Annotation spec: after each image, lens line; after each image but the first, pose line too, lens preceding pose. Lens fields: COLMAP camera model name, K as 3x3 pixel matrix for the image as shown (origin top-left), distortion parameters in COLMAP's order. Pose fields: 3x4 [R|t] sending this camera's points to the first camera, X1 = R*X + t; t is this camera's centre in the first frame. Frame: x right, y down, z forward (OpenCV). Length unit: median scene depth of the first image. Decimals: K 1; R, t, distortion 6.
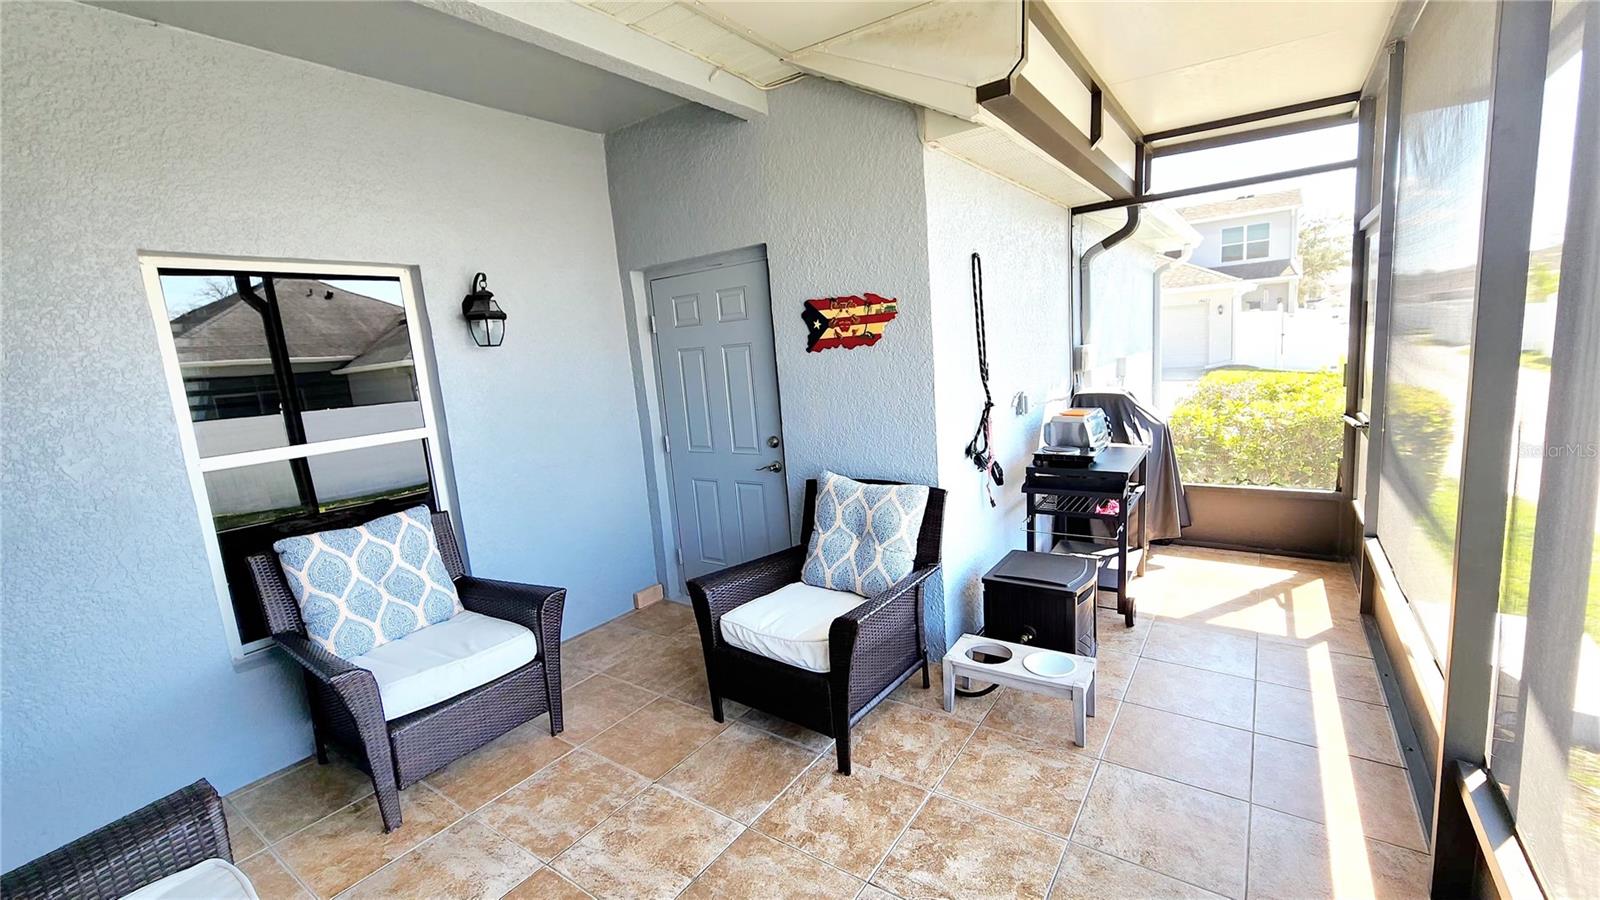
lens RADIAL K [[656.3, 0, 798.7], [0, 656.3, 447.2], [0, 0, 1]] dist [-0.000674, -0.000287]
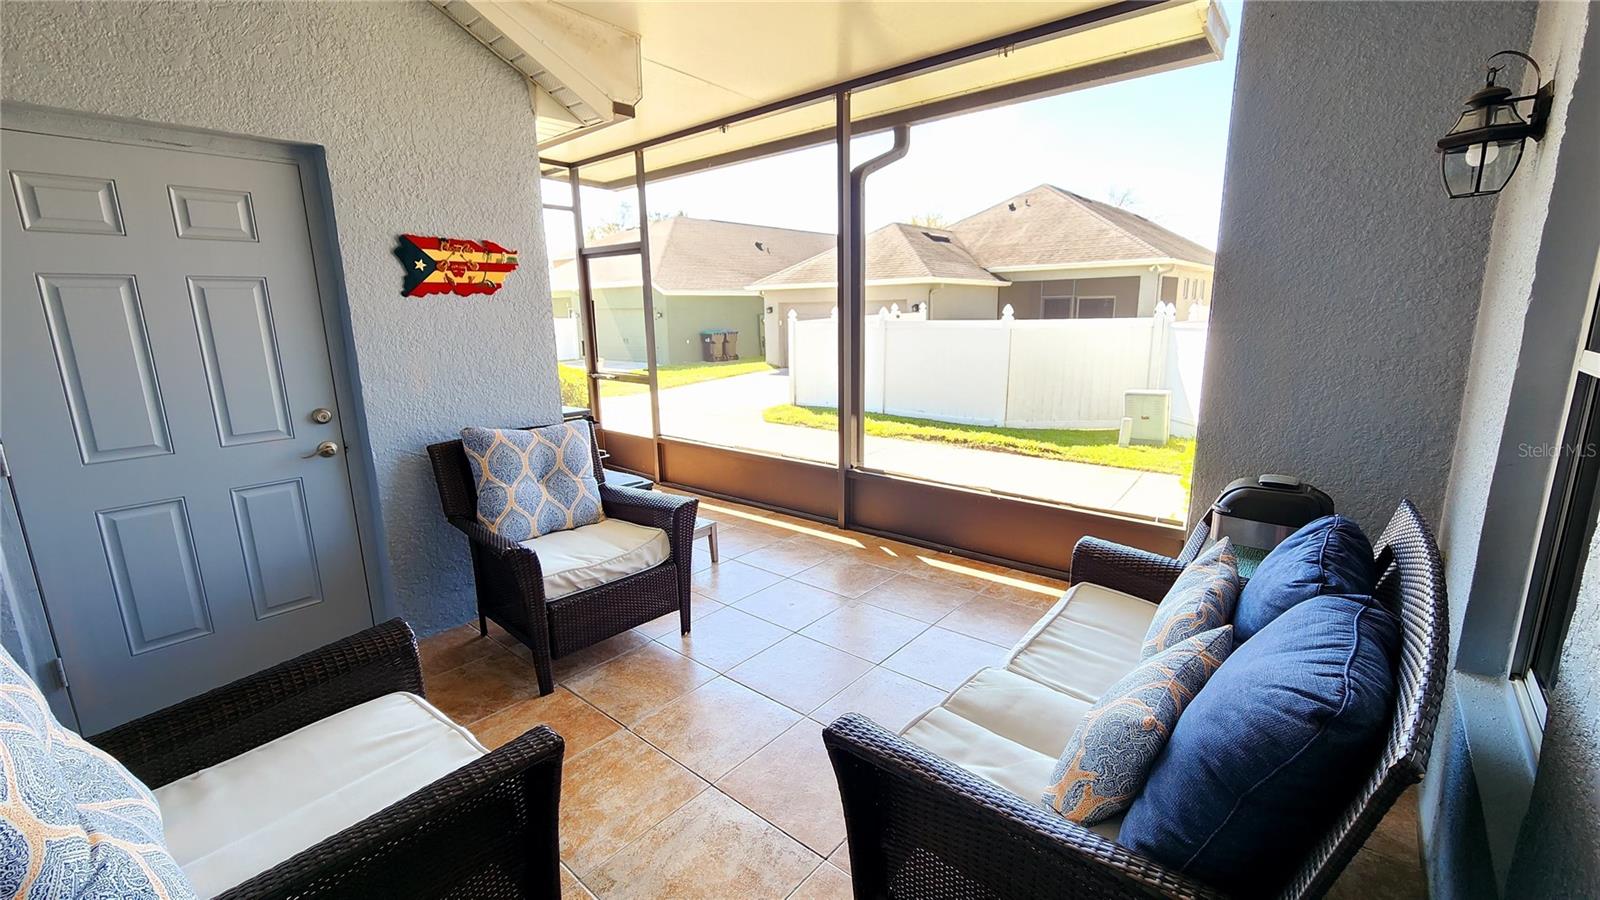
lens RADIAL K [[656.3, 0, 797.9], [0, 656.3, 451.2], [0, 0, 1]] dist [-0.000674, -0.000287]
pose [[0.096649, -0.133161, 0.986371, -0.838342], [0.161895, 0.979916, 0.116426, 0.036125], [-0.982064, 0.148436, 0.116266, 0.454826]]
